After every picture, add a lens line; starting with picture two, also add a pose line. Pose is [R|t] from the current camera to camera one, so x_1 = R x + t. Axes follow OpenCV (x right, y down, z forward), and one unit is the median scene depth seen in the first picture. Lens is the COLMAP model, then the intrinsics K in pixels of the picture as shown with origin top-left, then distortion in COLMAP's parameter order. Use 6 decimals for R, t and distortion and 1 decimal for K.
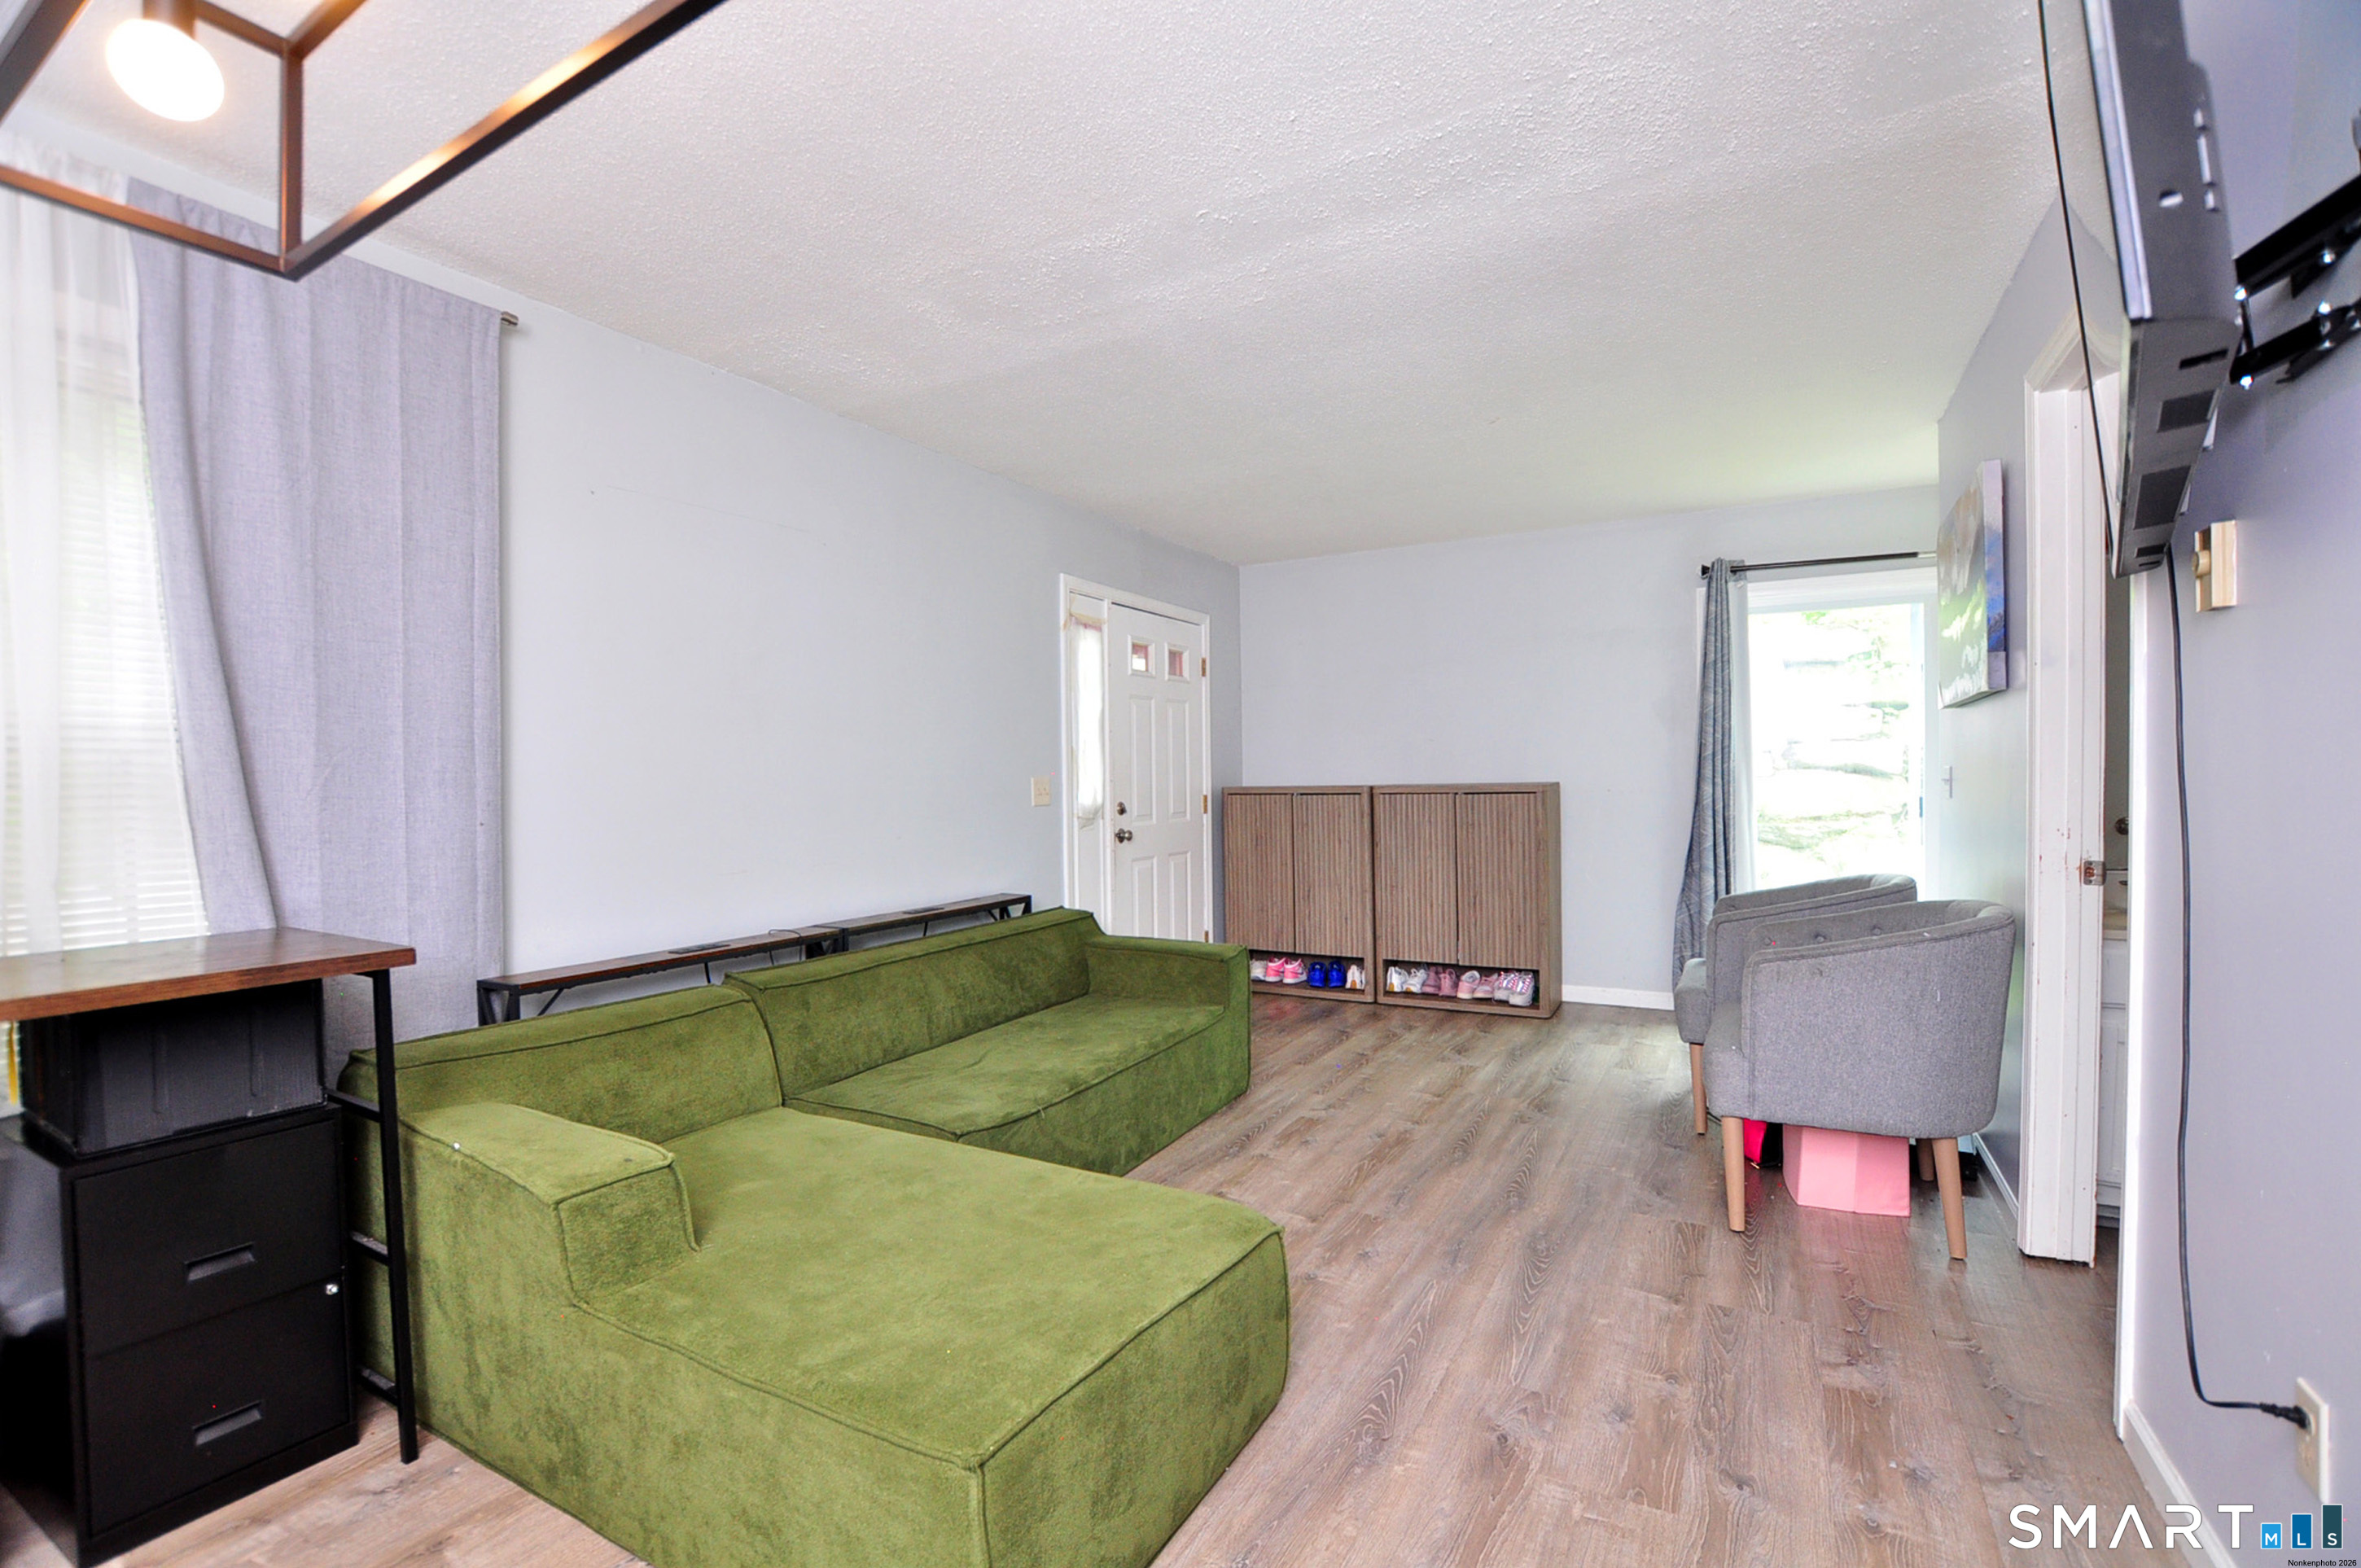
lens RADIAL K [[1071.8, 0, 1188.4], [0, 1071.8, 825.4], [0, 0, 1]] dist [-0.031140, 0.000321]
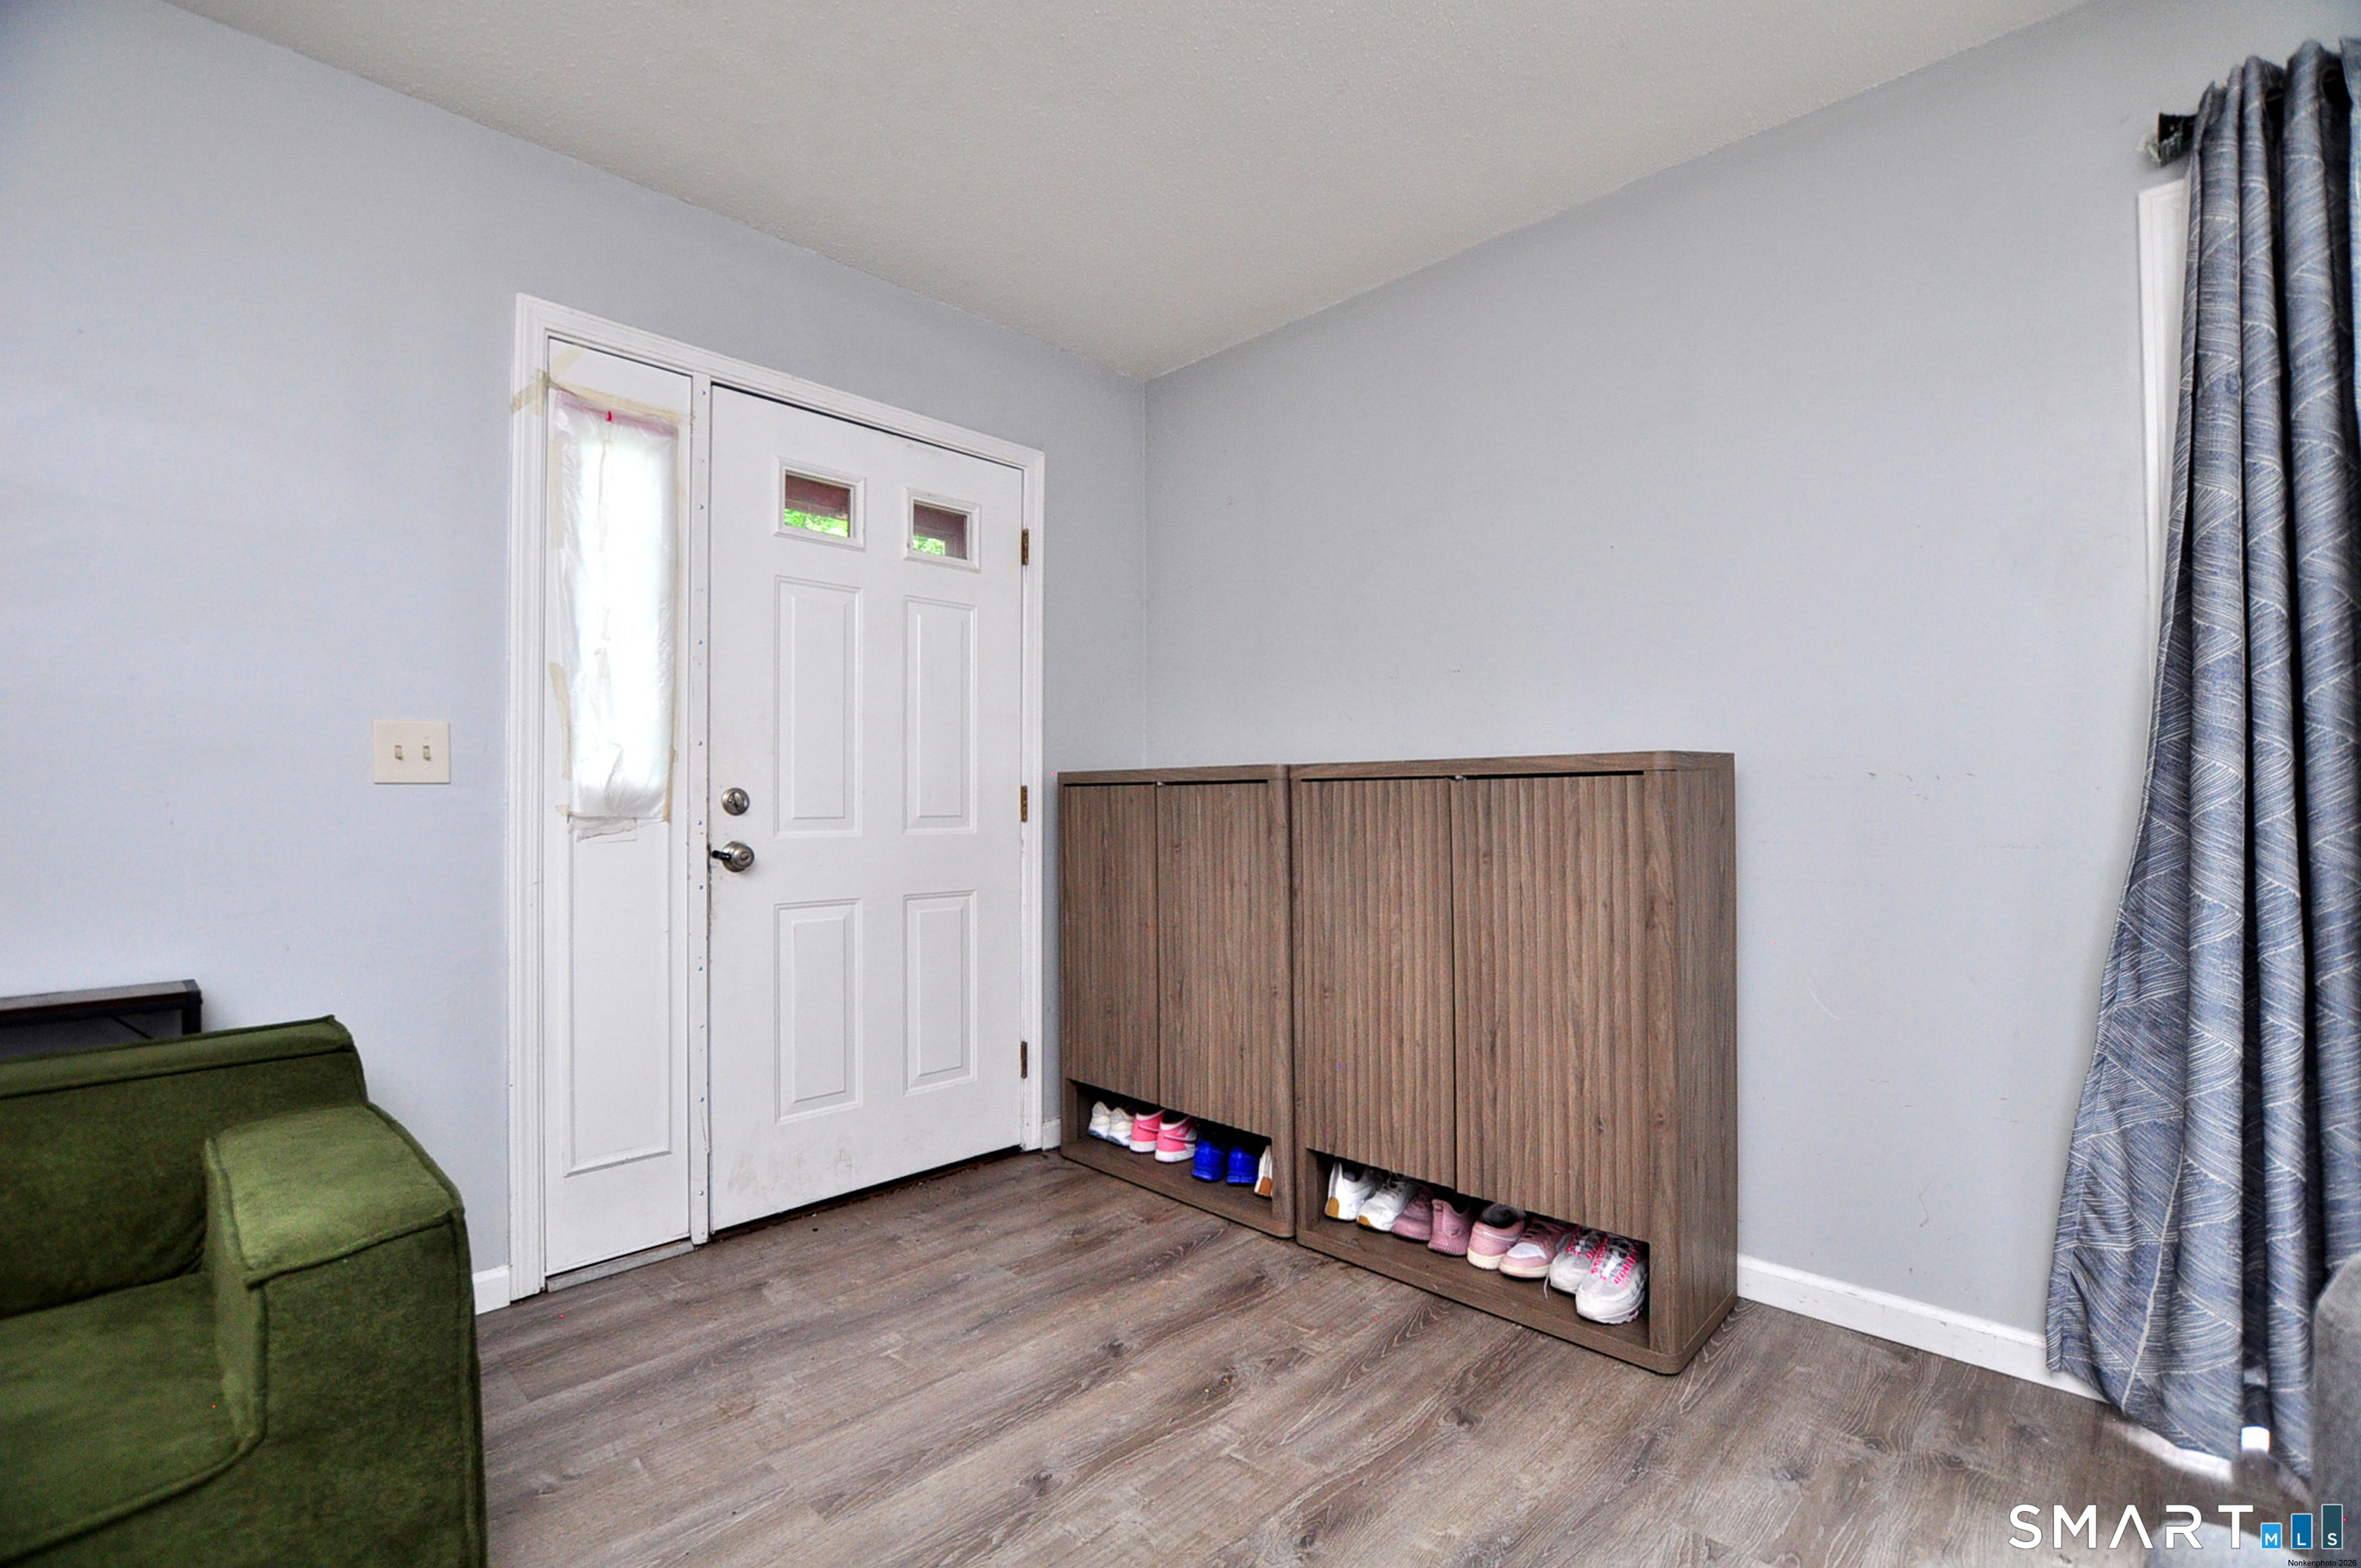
lens RADIAL K [[1071.8, 0, 1185.8], [0, 1071.8, 805.7], [0, 0, 1]] dist [-0.031140, 0.000321]
pose [[0.963645, 0.016985, -0.266644, 0.292703], [-0.026806, 0.999088, -0.033232, -0.003334], [0.265836, 0.039171, 0.963222, 0.642552]]
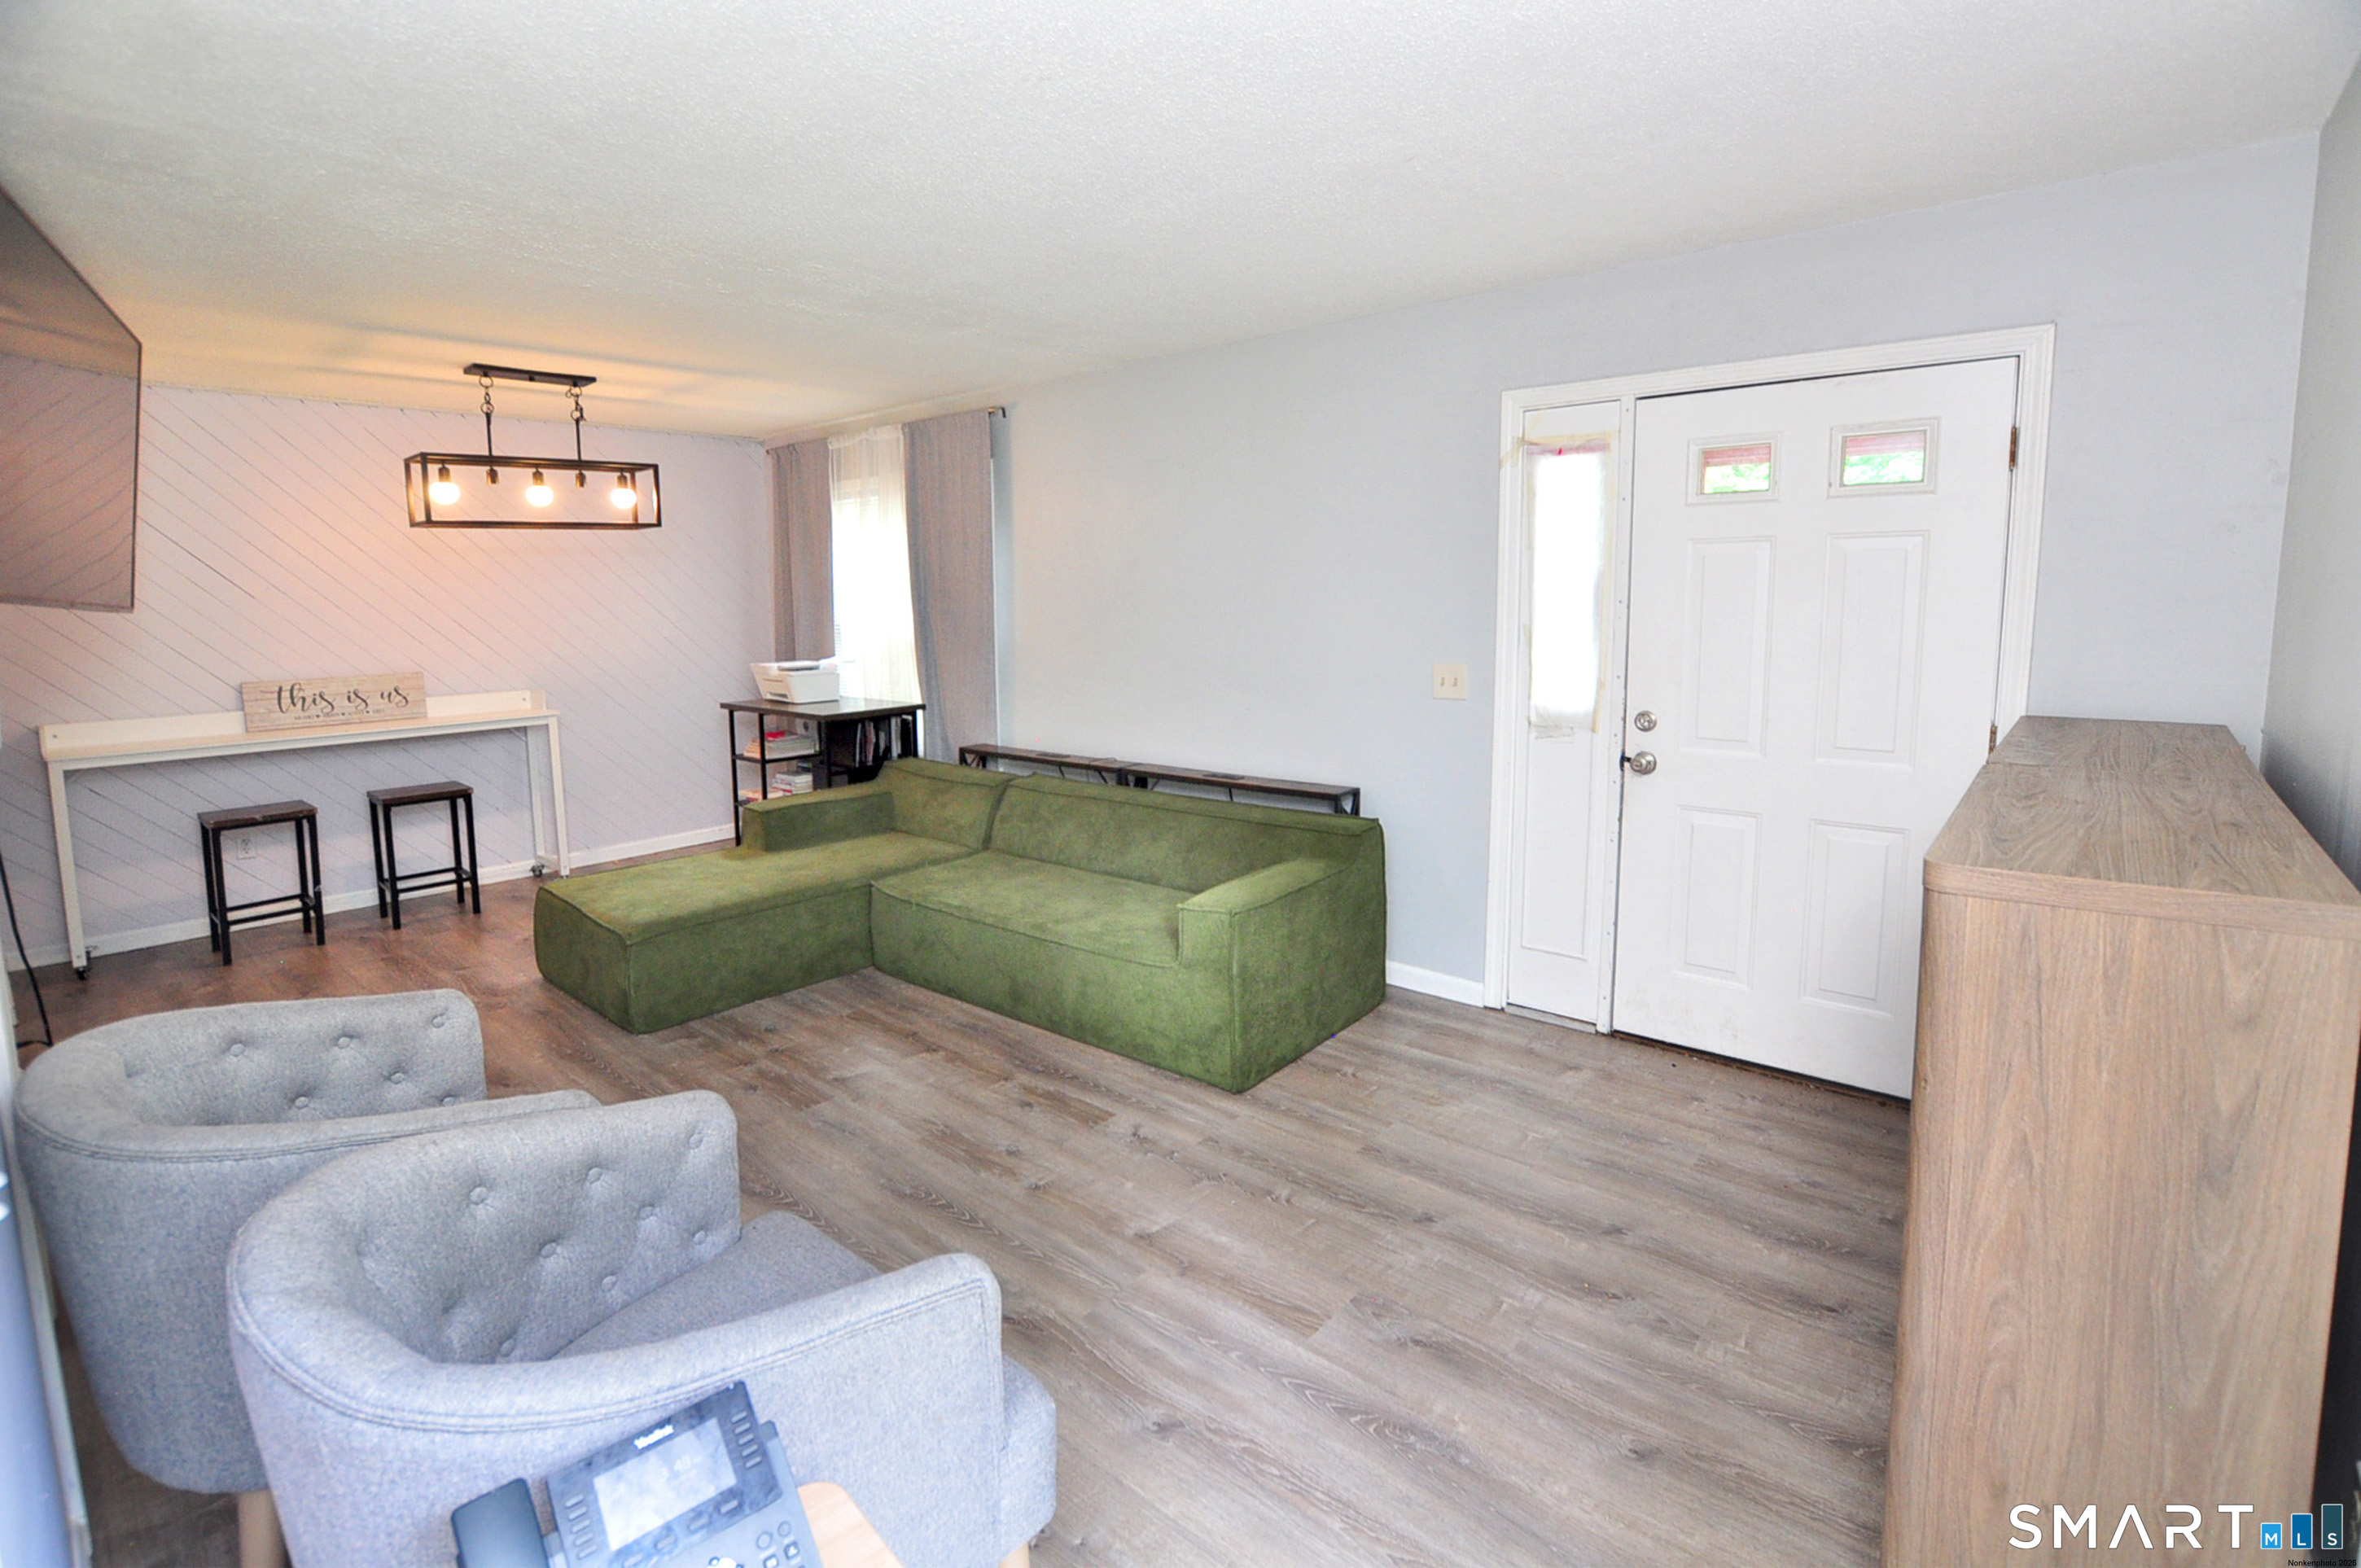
lens RADIAL K [[1030.5, 0, 1201.7], [0, 1030.5, 684.5], [0, 0, 1]] dist [-0.014329, 0.000286]
pose [[-0.187026, 0.106801, -0.976532, 0.641974], [-0.021918, 0.993371, 0.112840, -0.110262], [0.982110, 0.042507, -0.183446, 0.935214]]
